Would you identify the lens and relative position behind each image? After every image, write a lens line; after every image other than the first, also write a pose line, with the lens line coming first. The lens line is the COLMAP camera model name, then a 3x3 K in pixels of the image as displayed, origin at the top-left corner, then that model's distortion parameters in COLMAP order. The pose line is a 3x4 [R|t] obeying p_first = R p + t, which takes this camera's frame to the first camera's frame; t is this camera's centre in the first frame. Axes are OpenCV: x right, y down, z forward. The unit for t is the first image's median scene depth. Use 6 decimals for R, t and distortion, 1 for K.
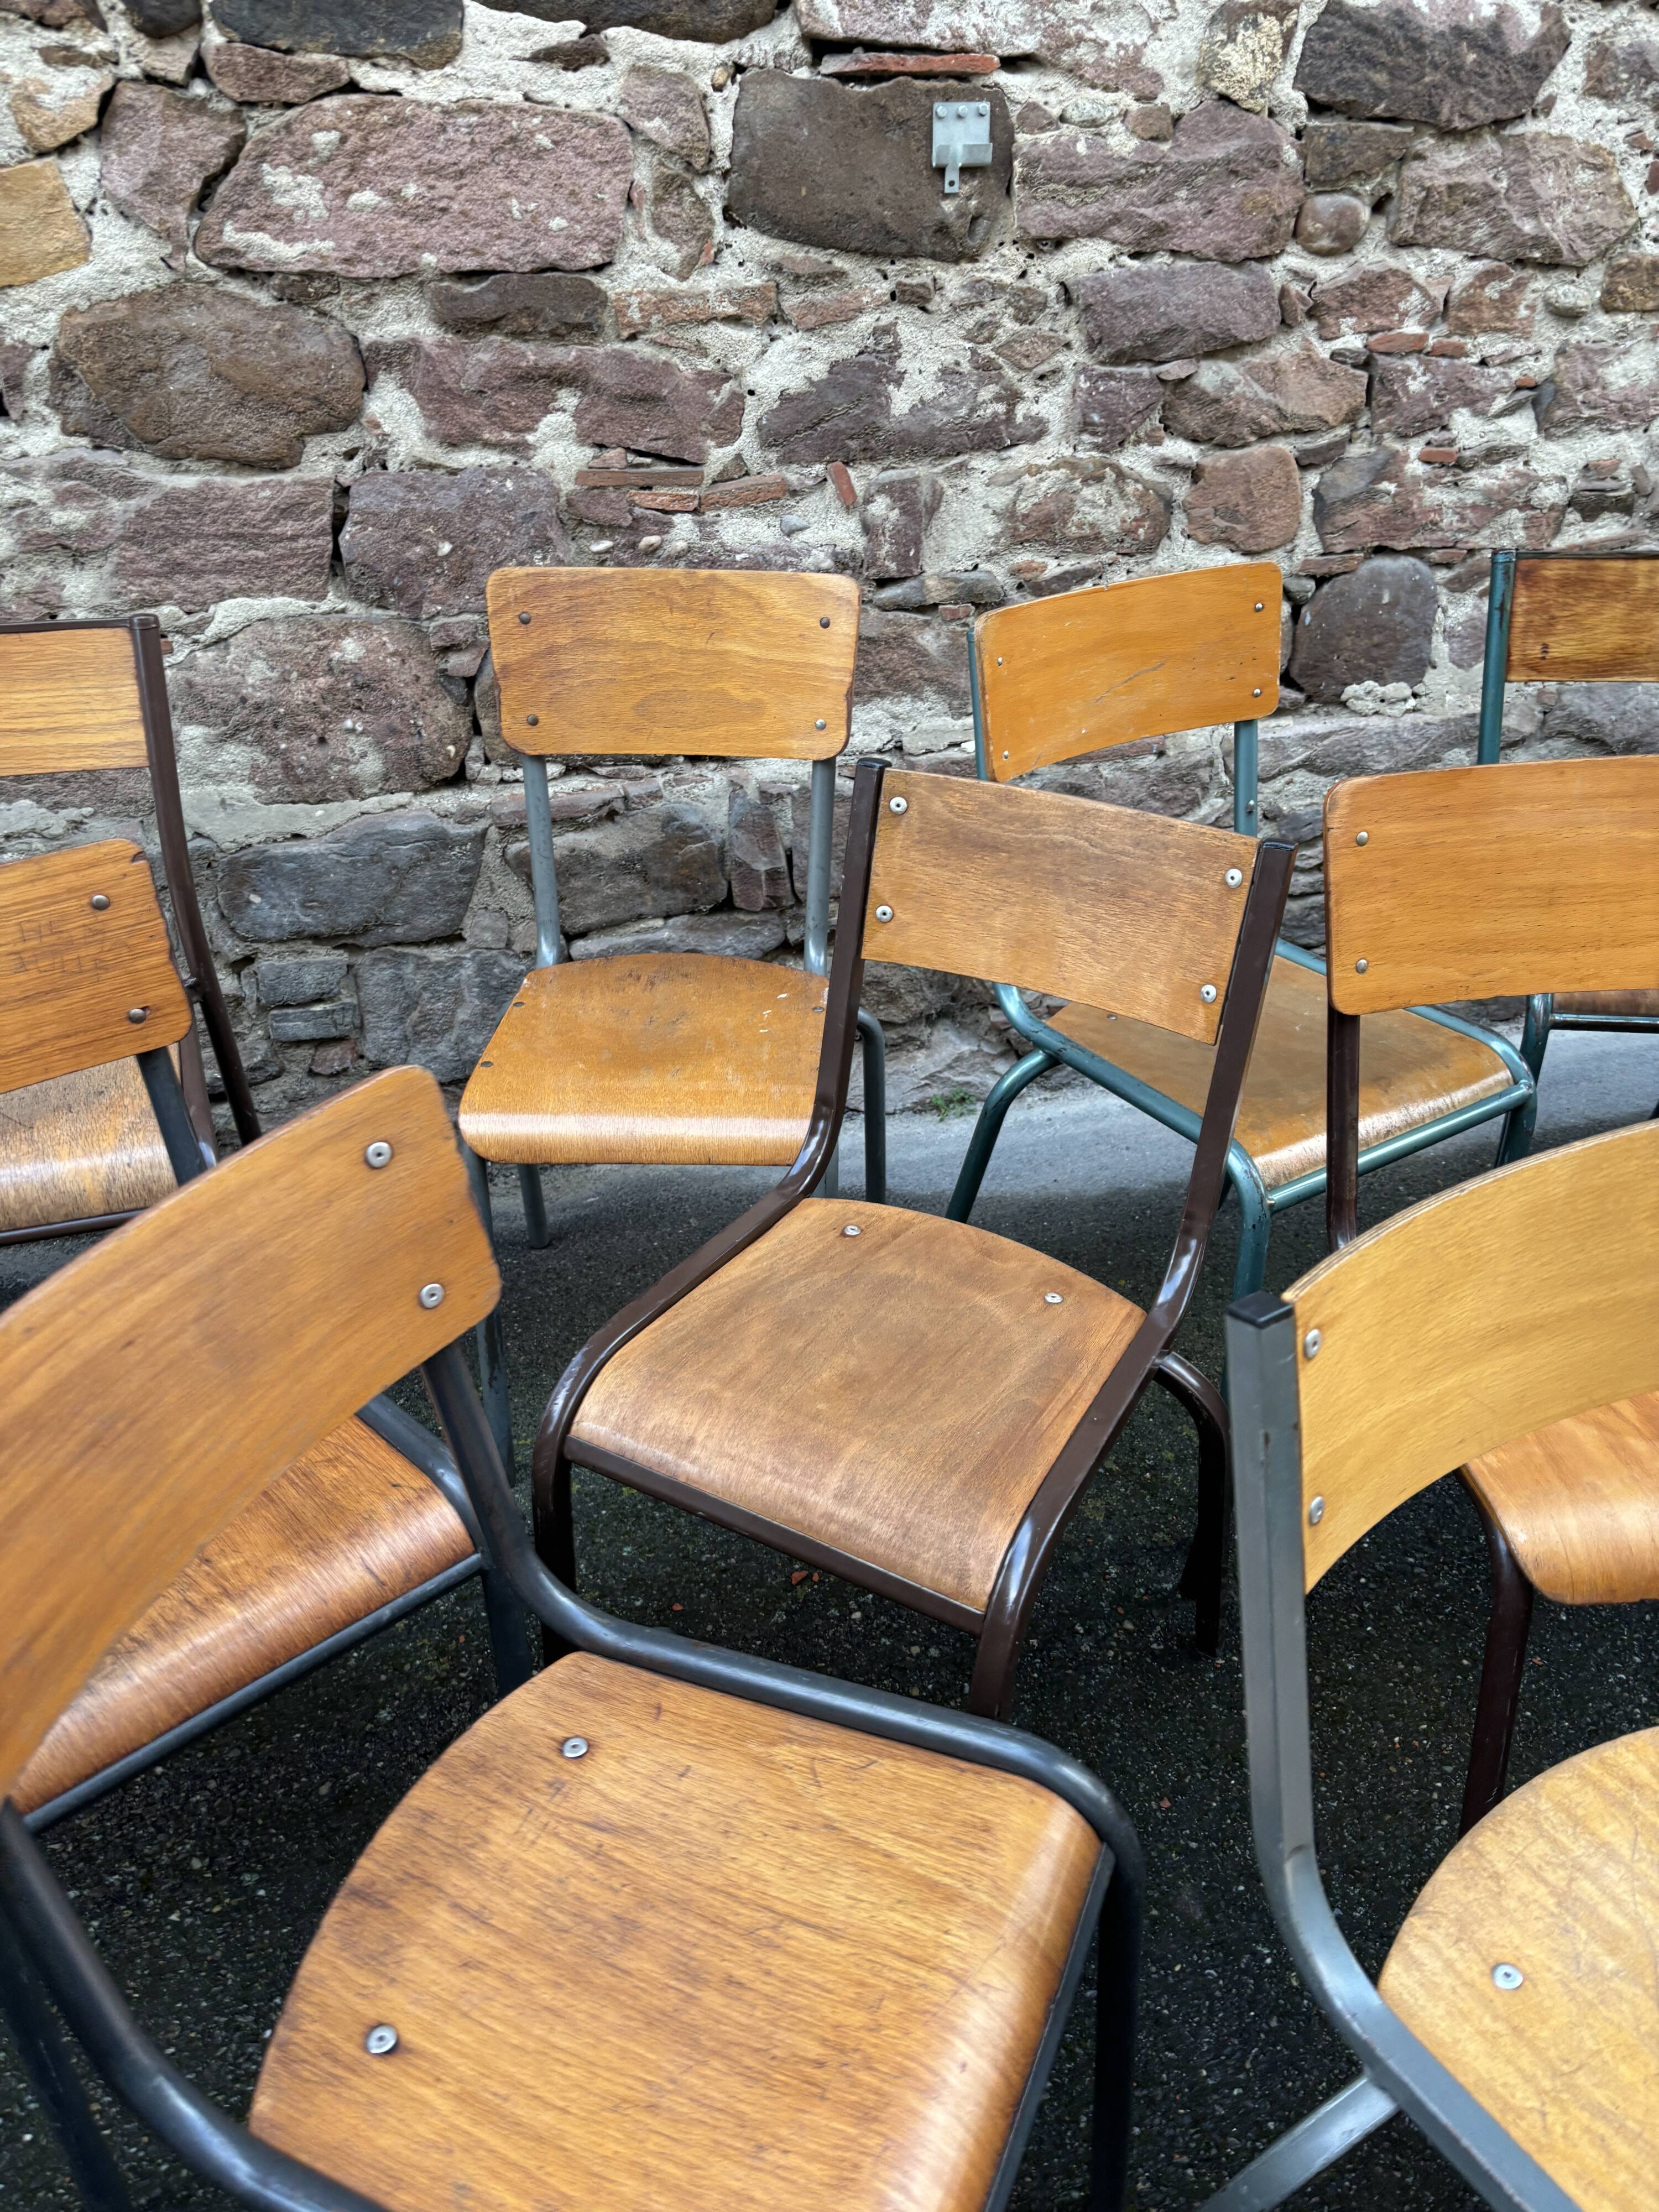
lens RADIAL K [[1667.5, 0, 811.6], [0, 1667.5, 1090.9], [0, 0, 1]] dist [0.052114, -0.065142]
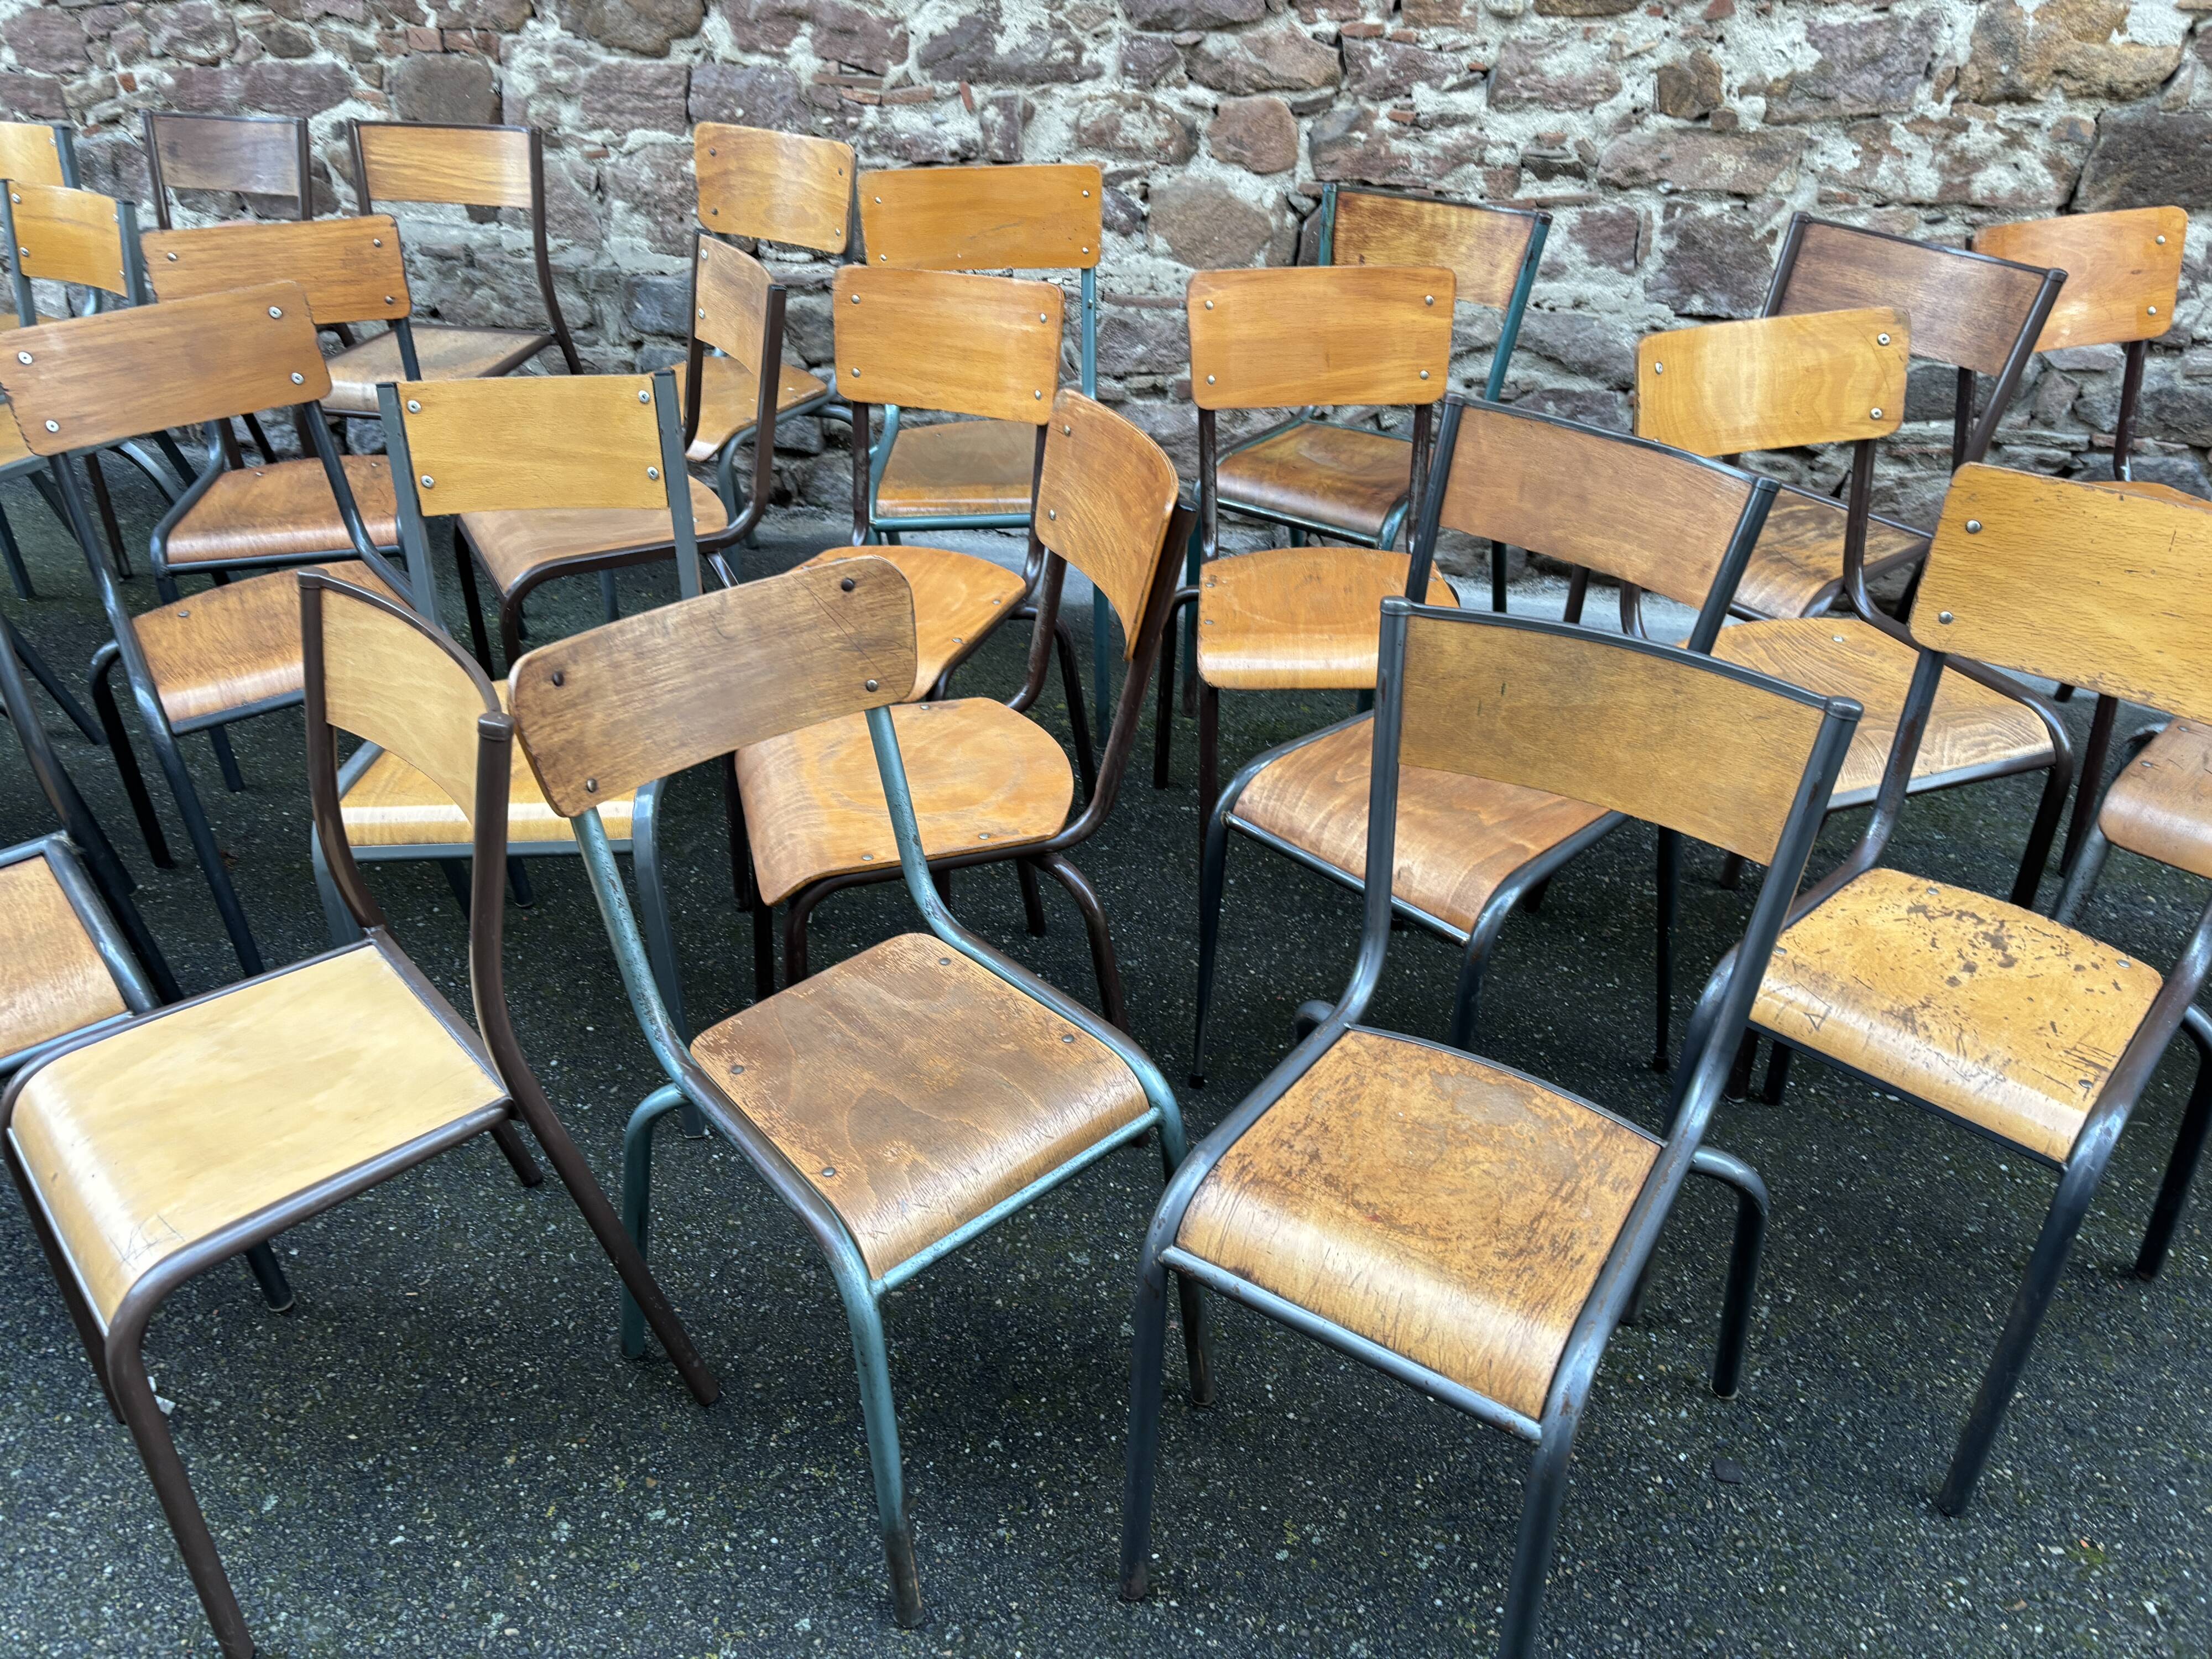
lens RADIAL K [[1667.5, 0, 1098.9], [0, 1667.5, 809.7], [0, 0, 1]] dist [0.052114, -0.065142]
pose [[0.852264, 0.273612, -0.445850, 1.002845], [-0.250250, 0.961703, 0.111817, 0.075827], [0.459369, 0.016276, 0.888096, -0.332383]]
